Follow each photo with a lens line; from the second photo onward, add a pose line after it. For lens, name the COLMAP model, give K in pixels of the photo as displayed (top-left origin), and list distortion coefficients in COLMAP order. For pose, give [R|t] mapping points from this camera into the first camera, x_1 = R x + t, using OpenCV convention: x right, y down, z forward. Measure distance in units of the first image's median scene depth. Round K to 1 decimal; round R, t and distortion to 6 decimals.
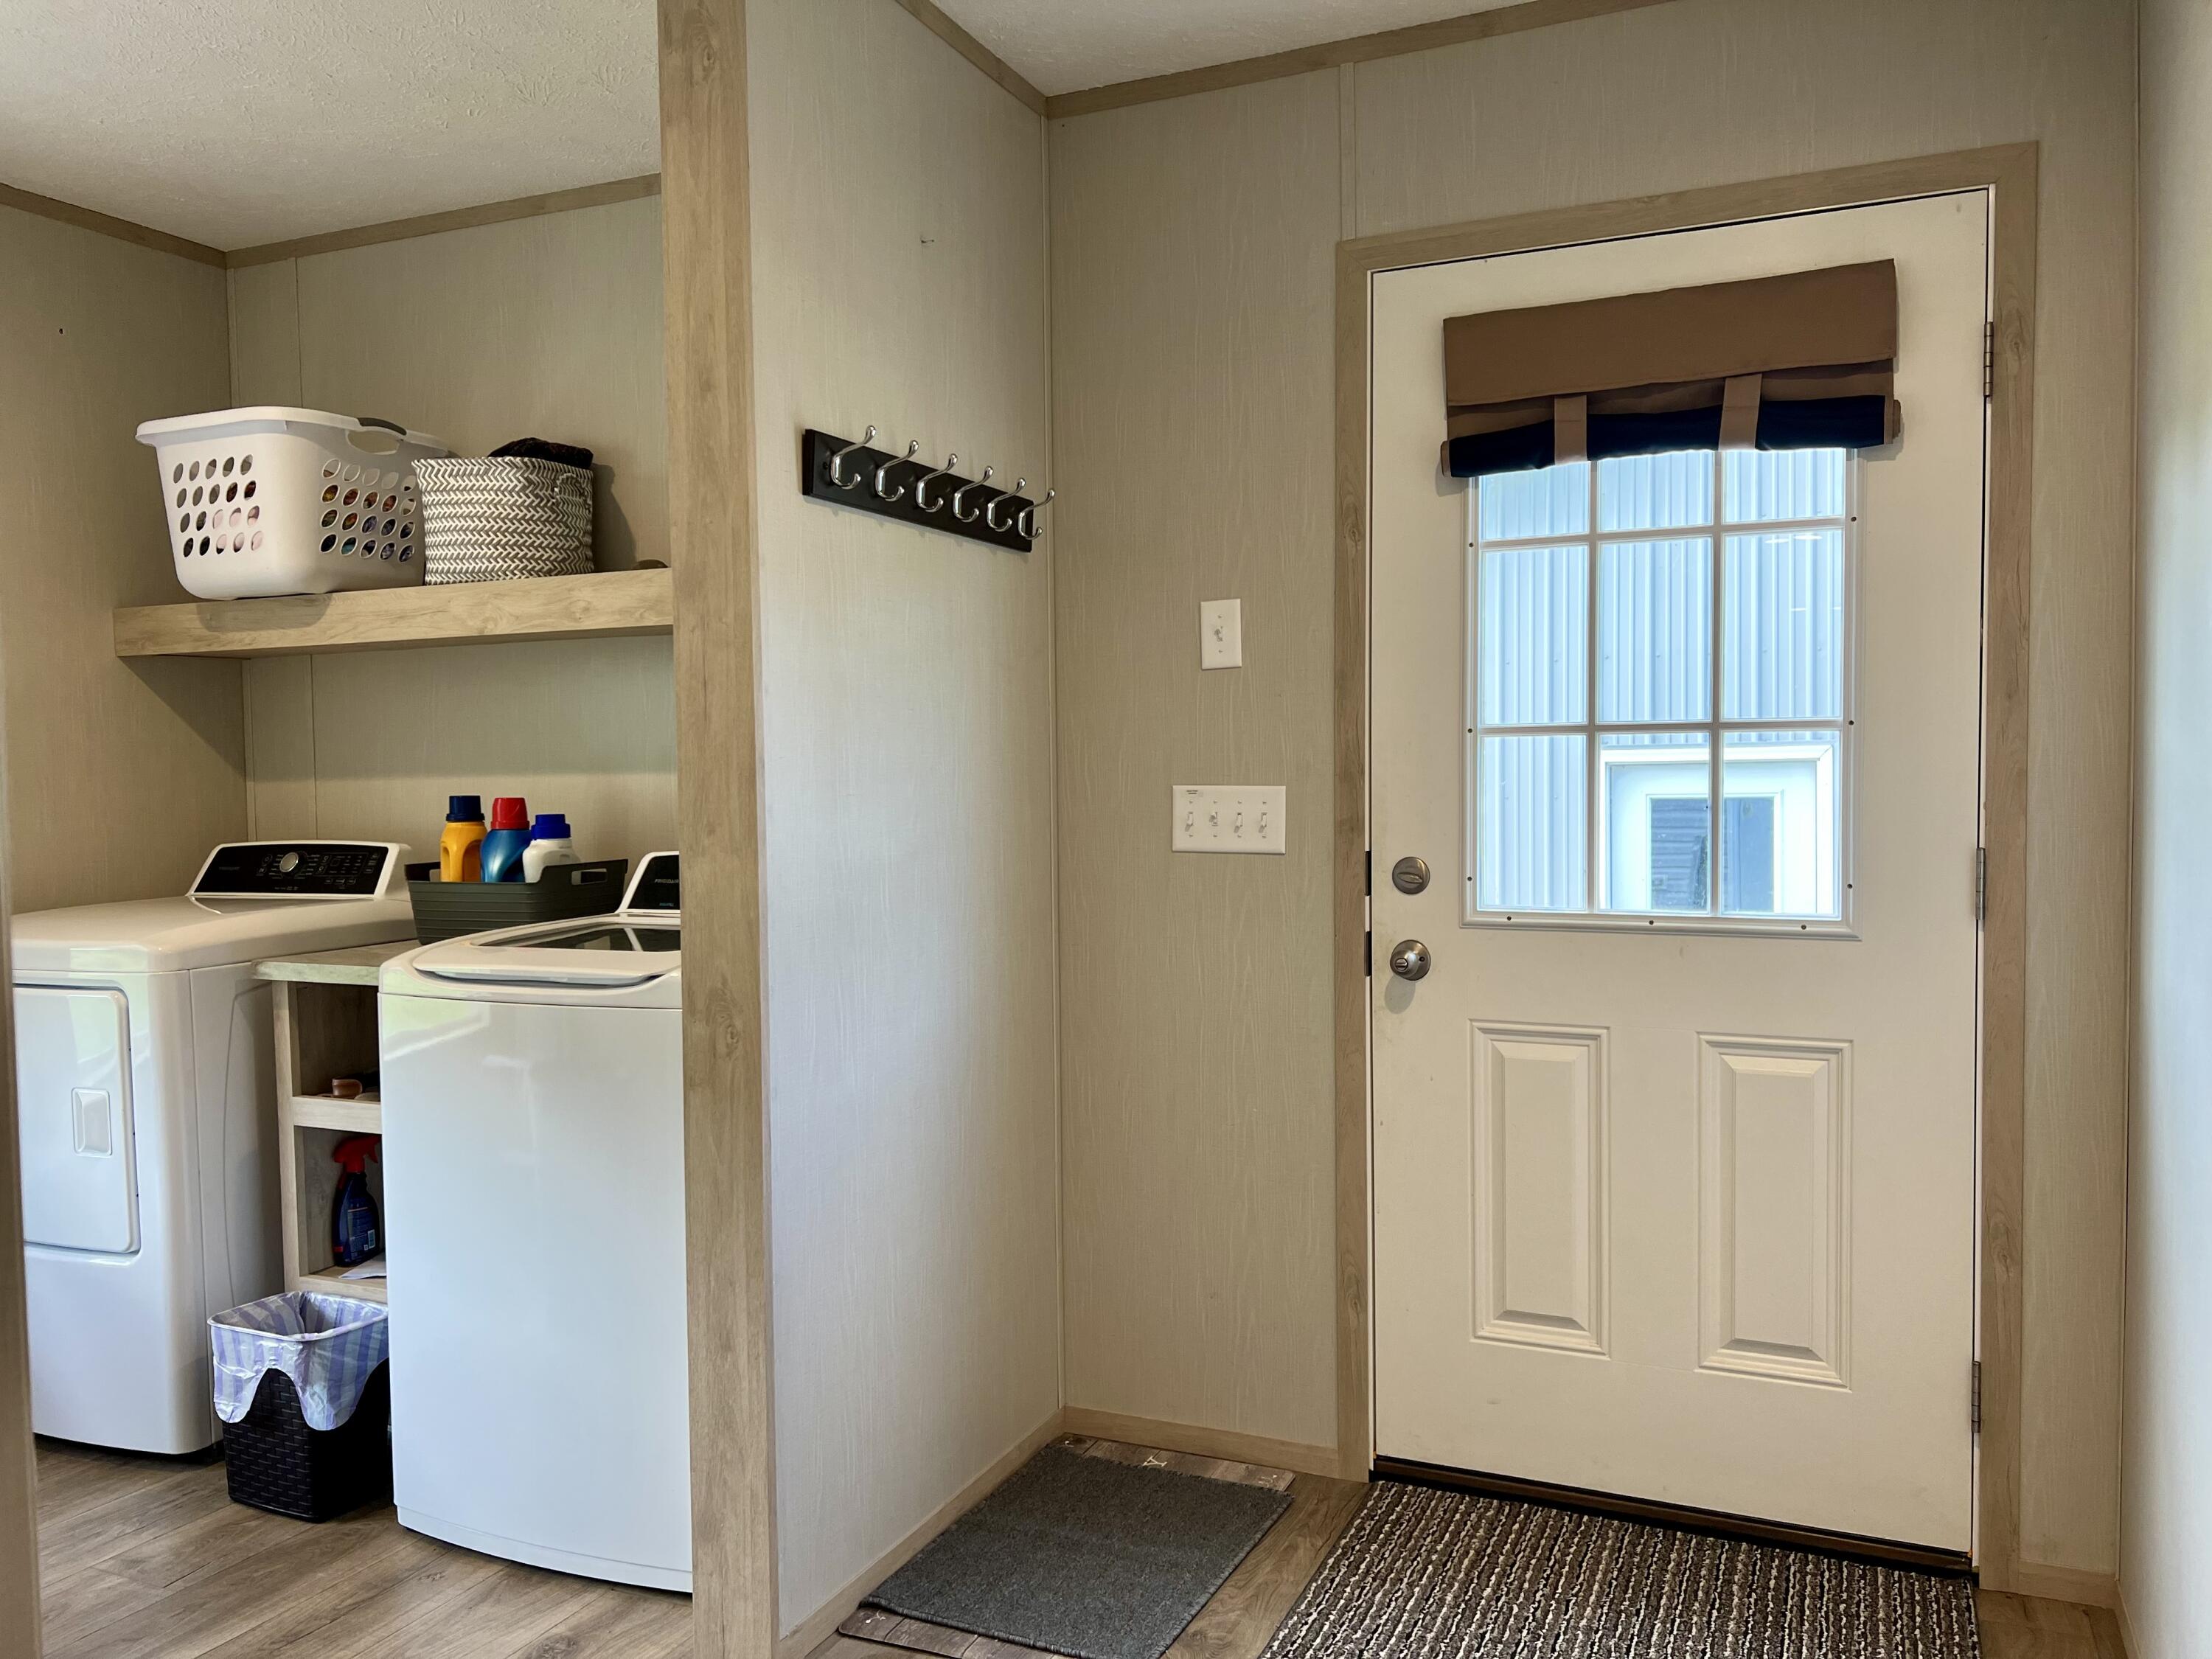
lens RADIAL K [[1641.8, 0, 1106.0], [0, 1641.8, 829.5], [0, 0, 1]] dist [0.006674, -0.003087]
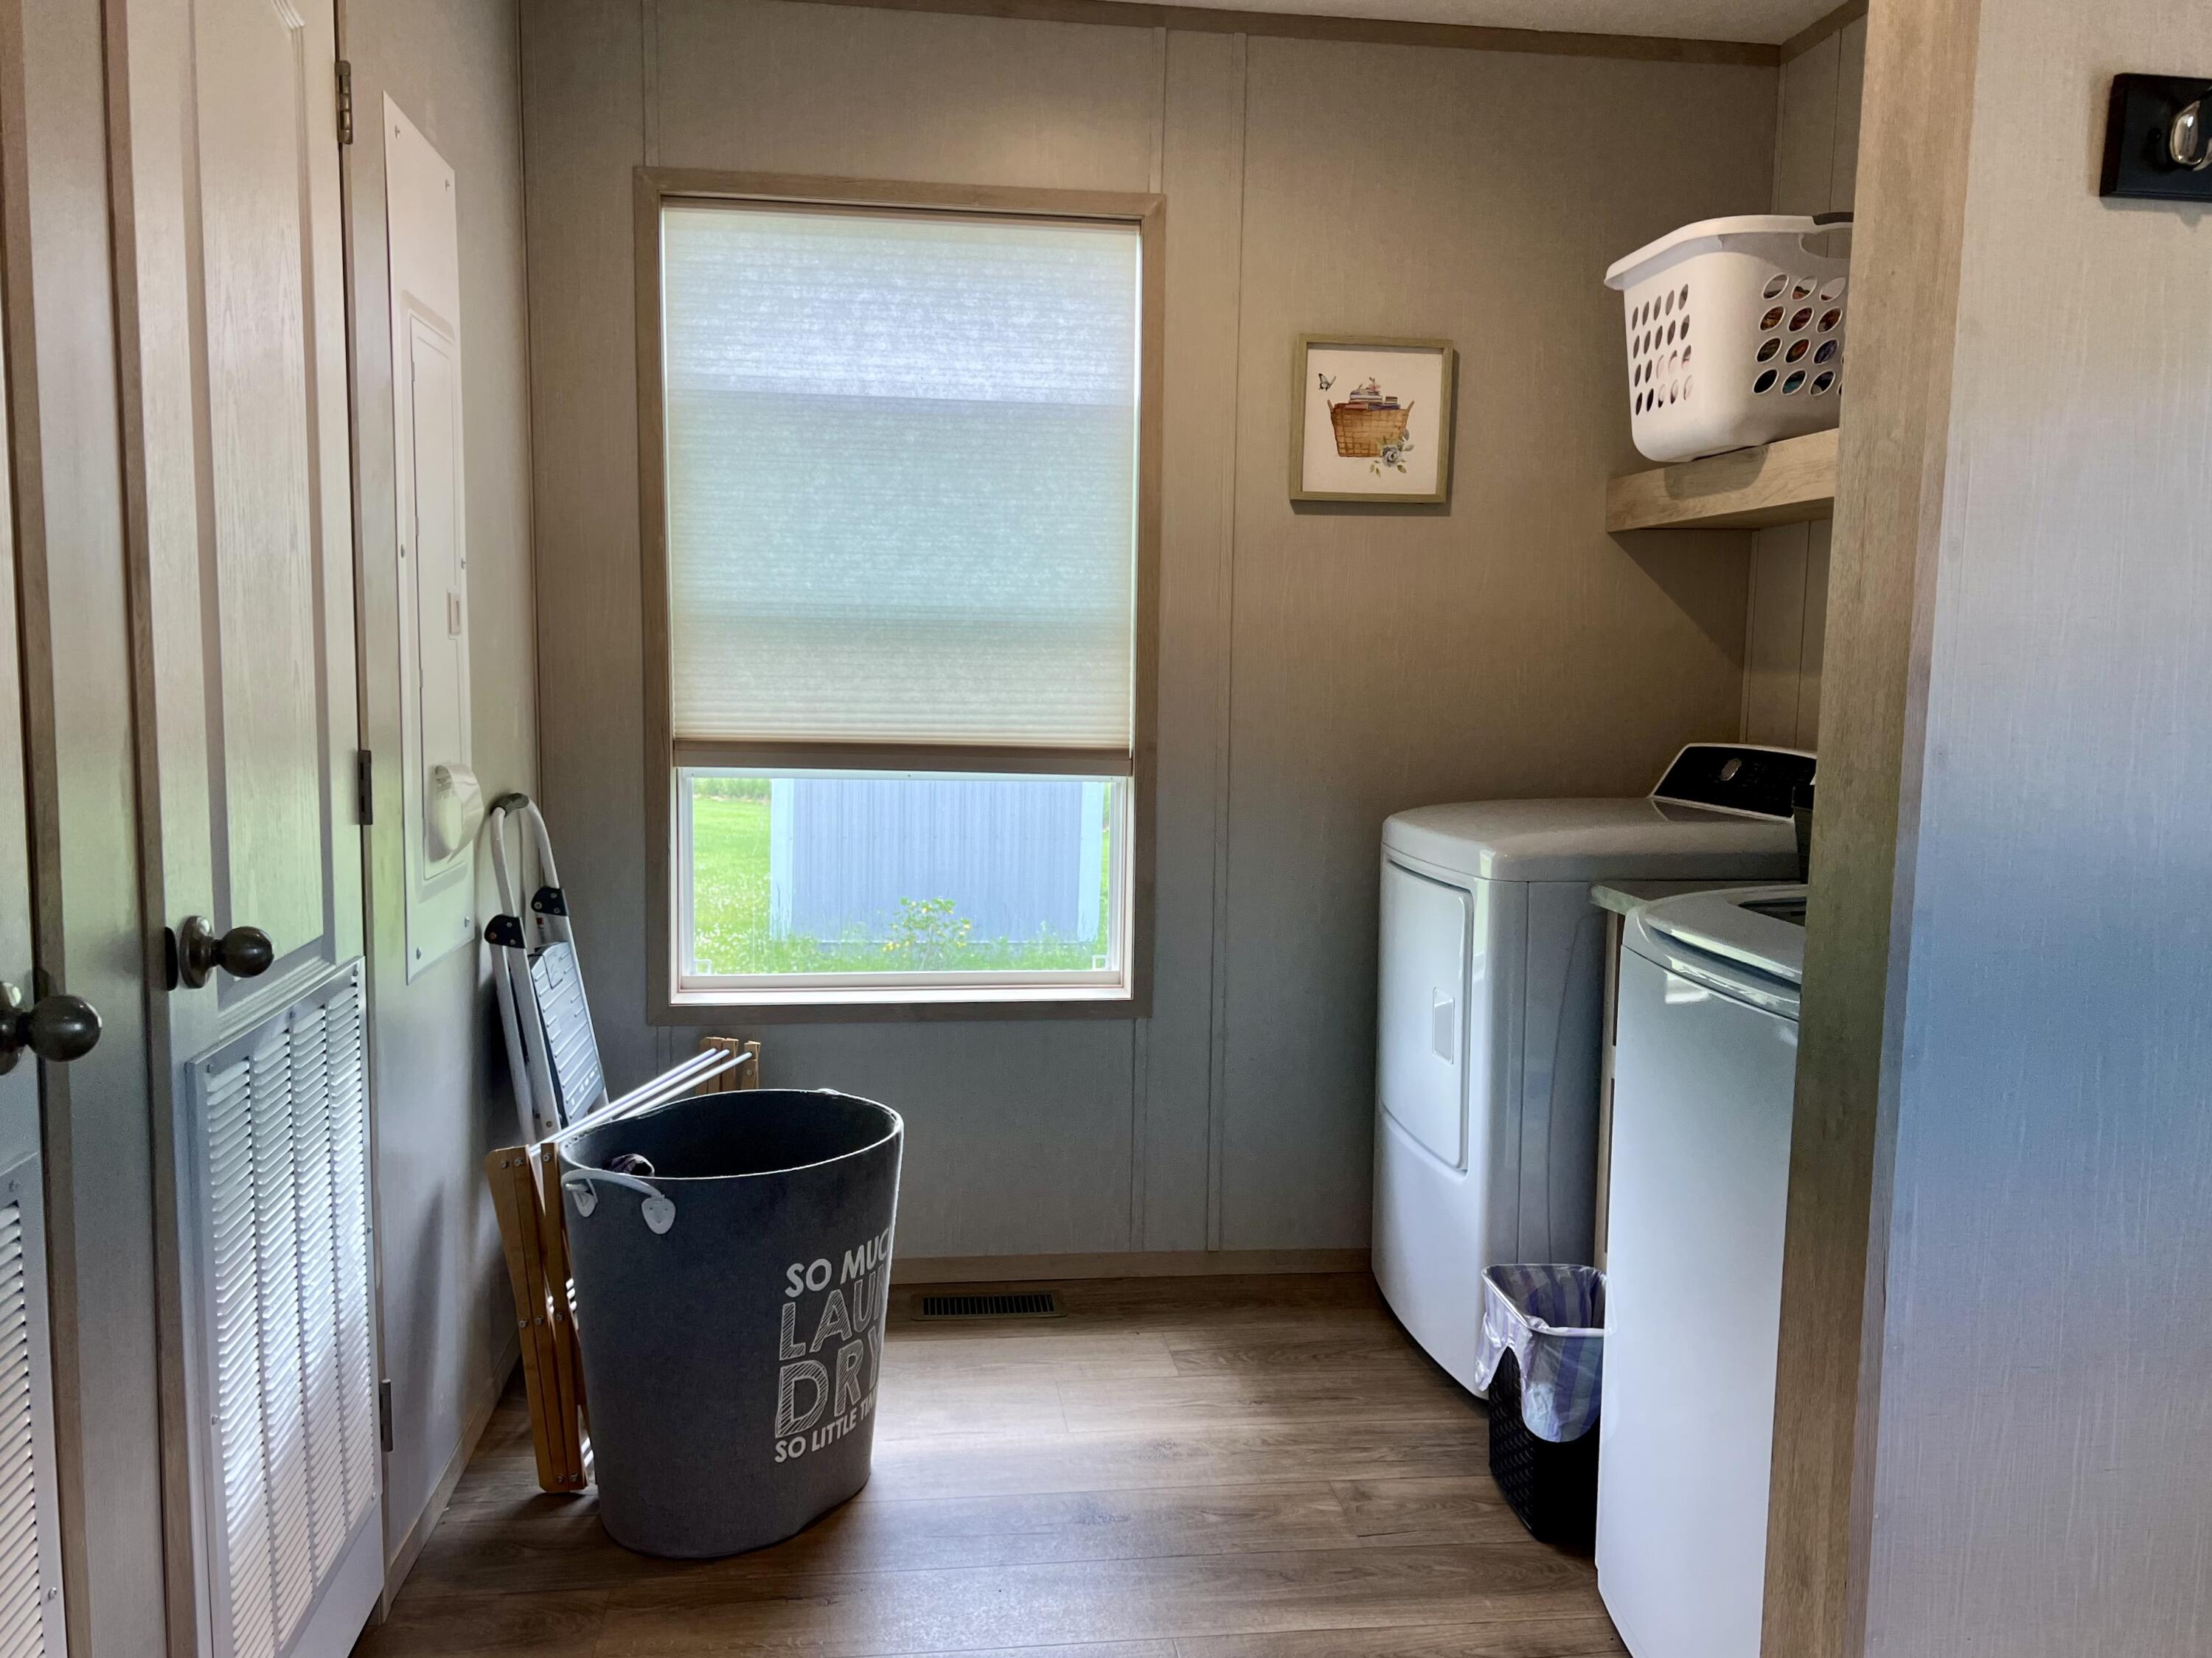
lens RADIAL K [[1769.7, 0, 1106.0], [0, 1769.7, 829.0], [0, 0, 1]] dist [0.015776, 0.000989]
pose [[0.531457, 0.108280, -0.840136, 0.137842], [-0.056694, 0.994119, 0.092262, -0.020354], [0.845186, -0.001403, 0.534471, 0.308721]]
